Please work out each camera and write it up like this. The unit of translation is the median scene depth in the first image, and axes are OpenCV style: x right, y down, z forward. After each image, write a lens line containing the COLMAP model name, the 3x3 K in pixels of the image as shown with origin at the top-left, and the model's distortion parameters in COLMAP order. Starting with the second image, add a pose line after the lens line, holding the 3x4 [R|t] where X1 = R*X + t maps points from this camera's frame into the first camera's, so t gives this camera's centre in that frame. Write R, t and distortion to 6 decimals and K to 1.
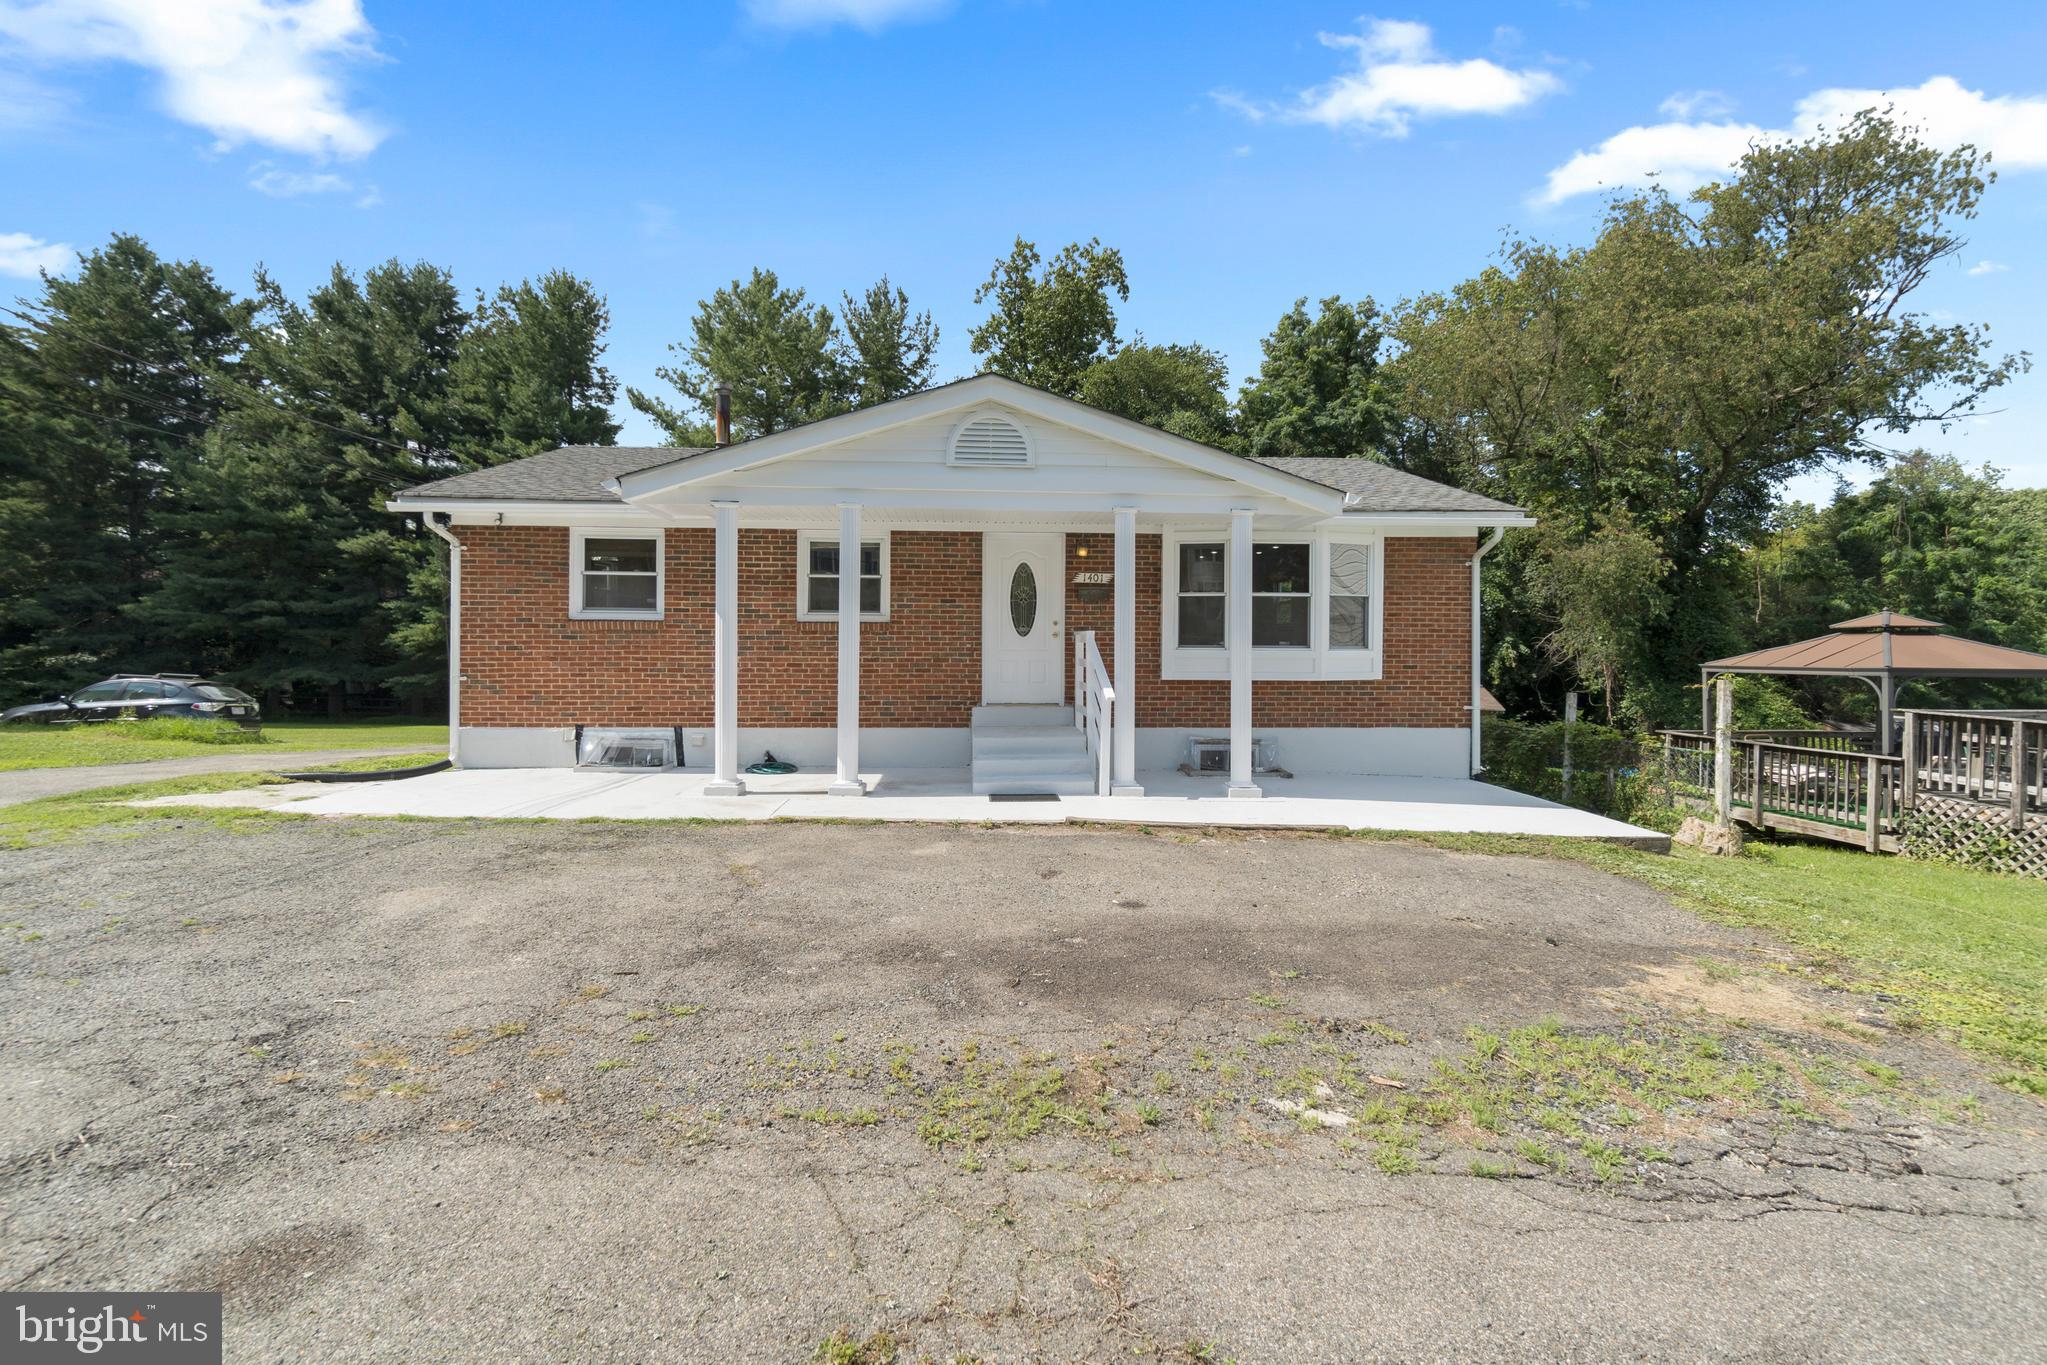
lens RADIAL K [[891.7, 0, 1029.4], [0, 891.7, 651.3], [0, 0, 1]] dist [-0.011143, 0.001544]
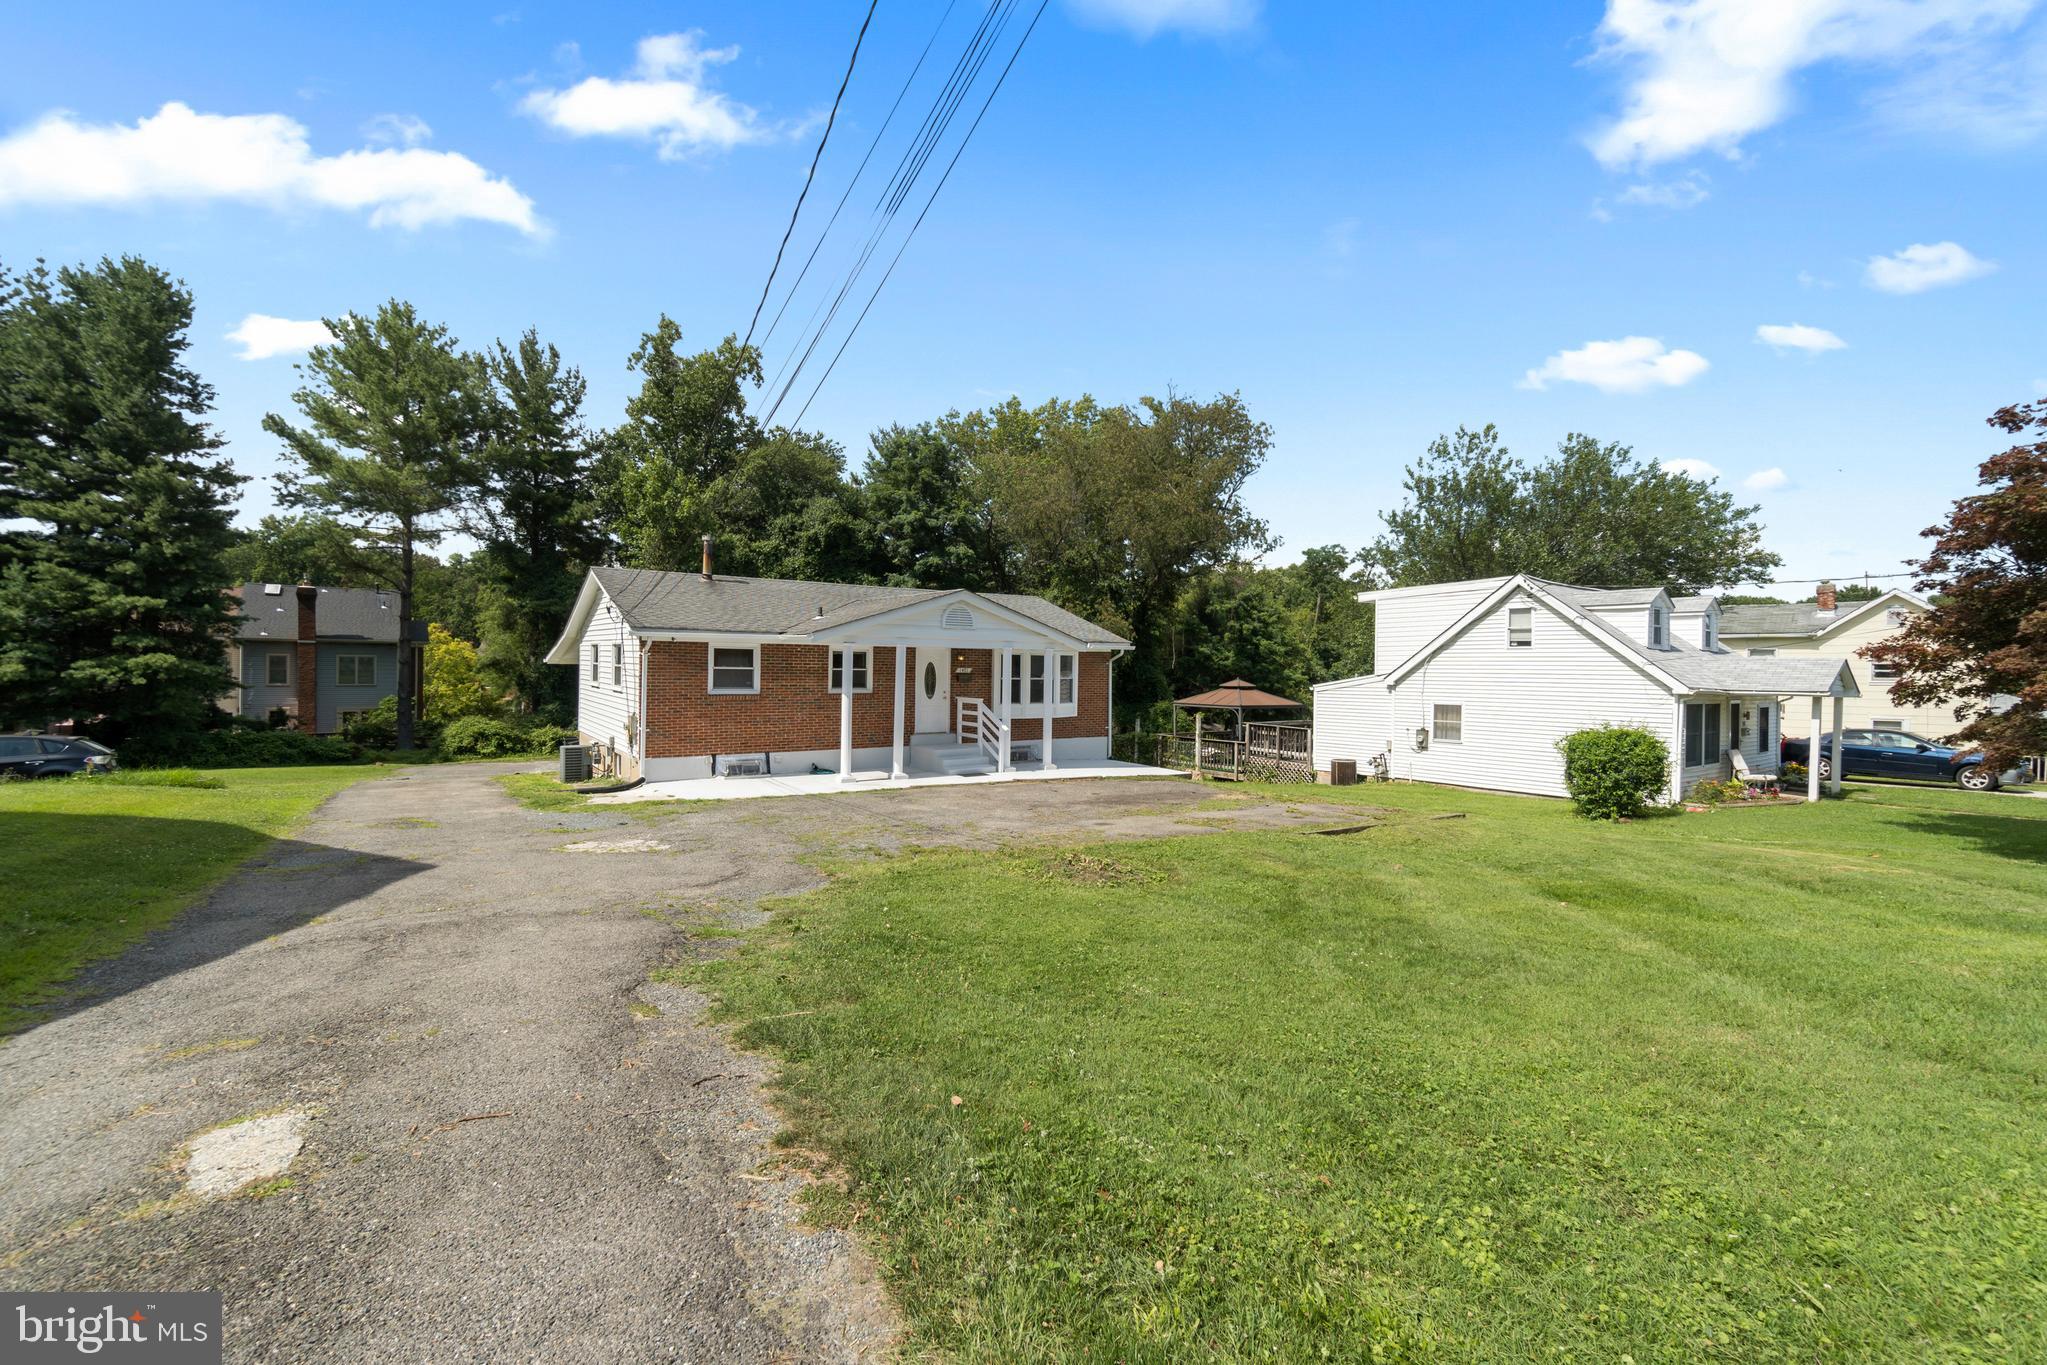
lens RADIAL K [[891.7, 0, 1022.9], [0, 891.7, 673.6], [0, 0, 1]] dist [-0.011143, 0.001544]
pose [[0.843954, -0.000329, 0.536416, -0.308825], [-0.005876, 0.999934, 0.009857, -0.032324], [-0.536384, -0.011470, 0.843896, -0.271381]]
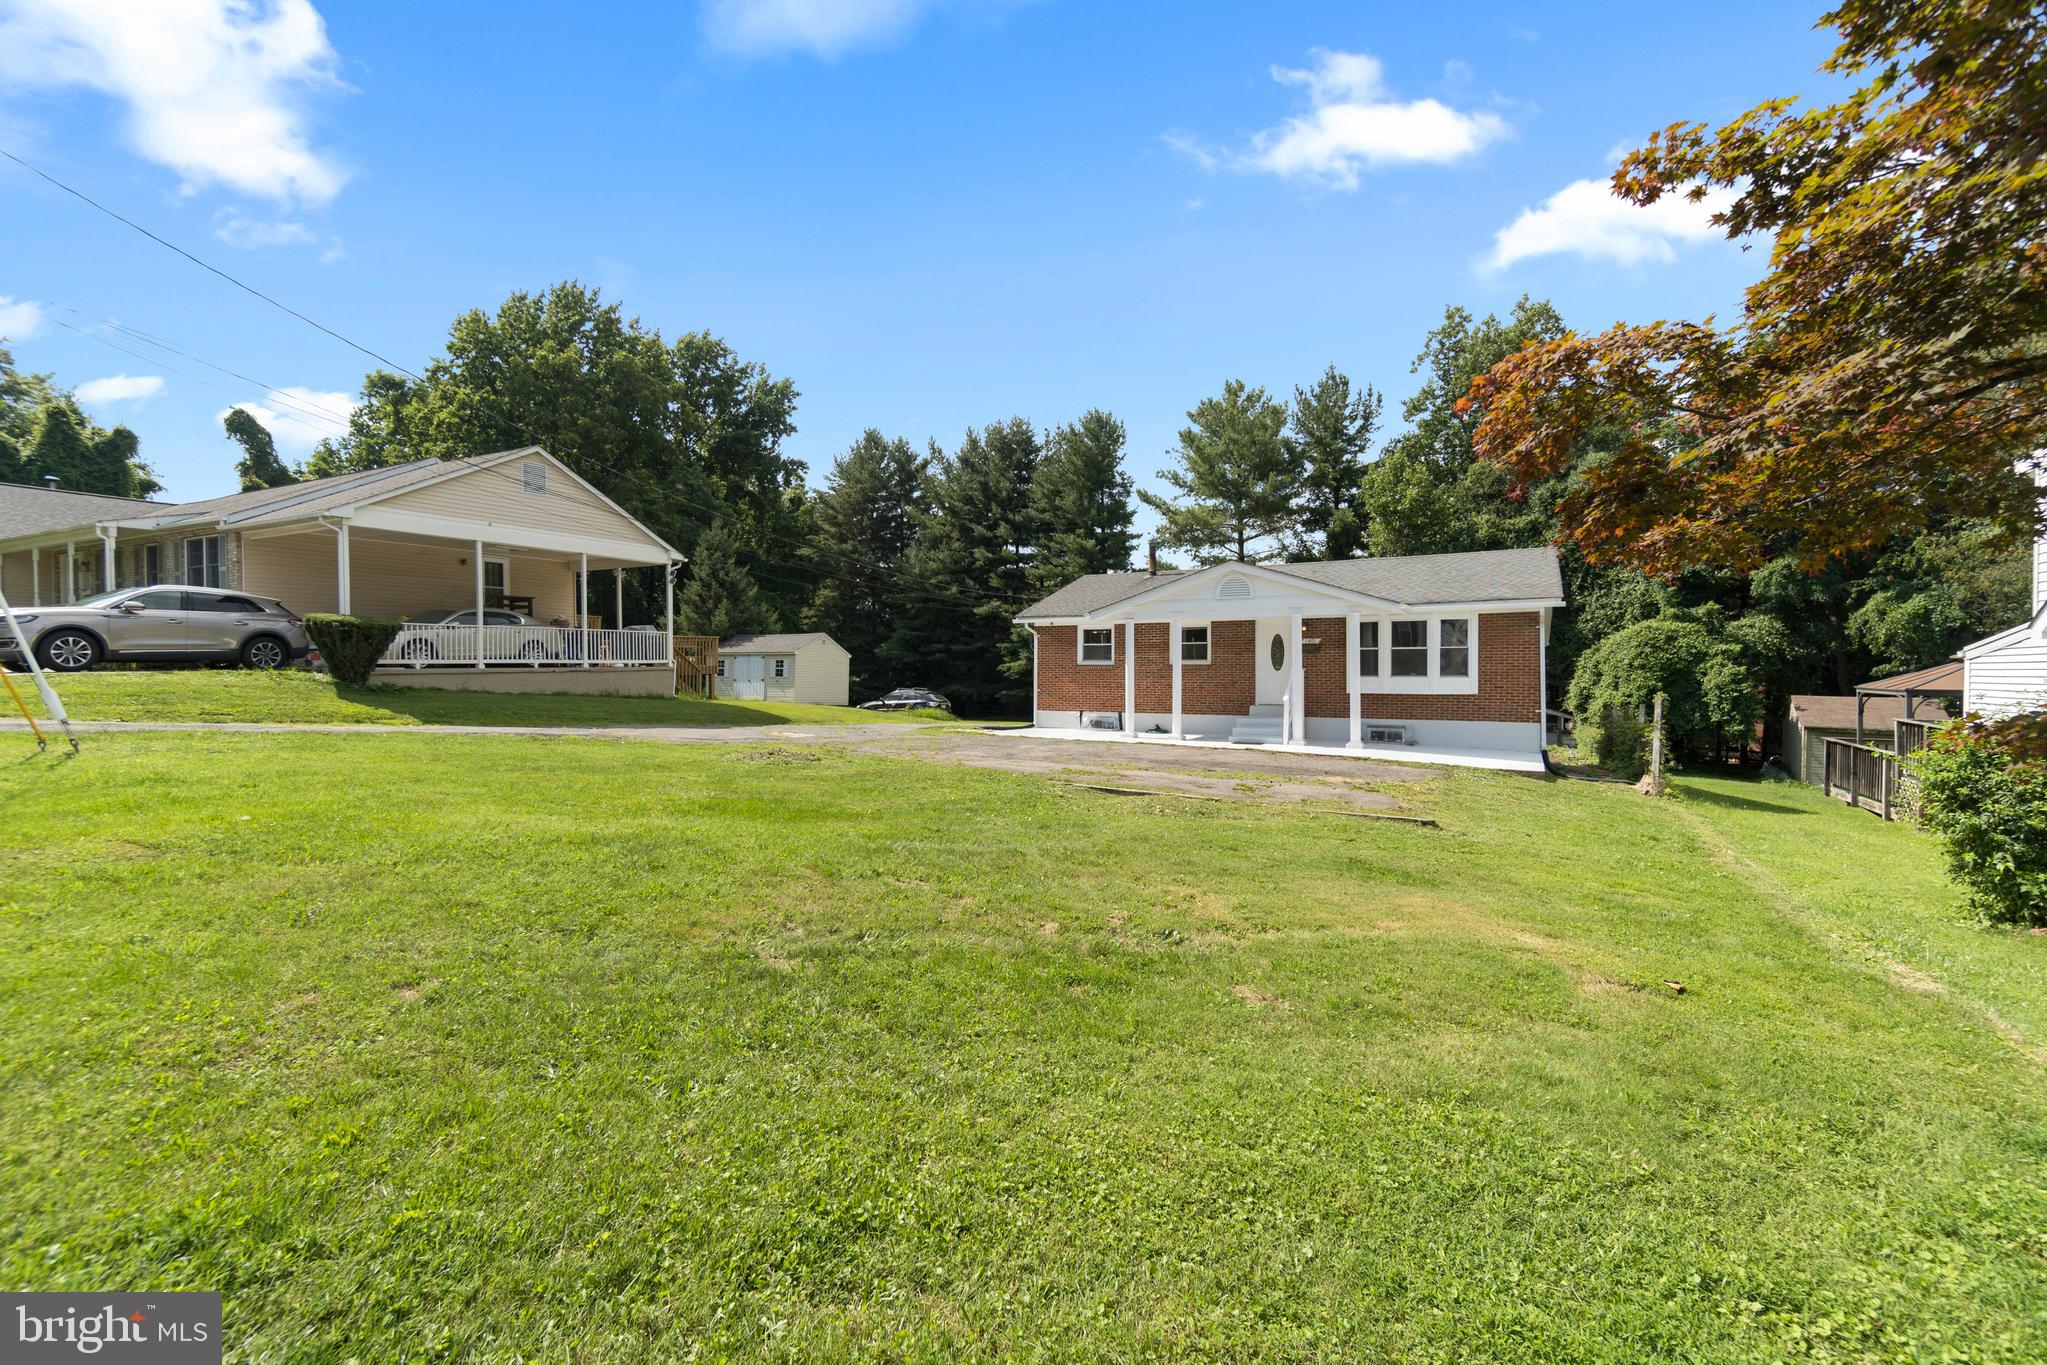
lens RADIAL K [[891.7, 0, 1014.9], [0, 891.7, 684.2], [0, 0, 1]] dist [-0.011143, 0.001544]
pose [[0.827955, 0.003438, -0.560784, 0.213520], [0.005615, 0.999880, 0.014420, -0.006446], [0.560766, -0.015088, 0.827837, -0.333212]]
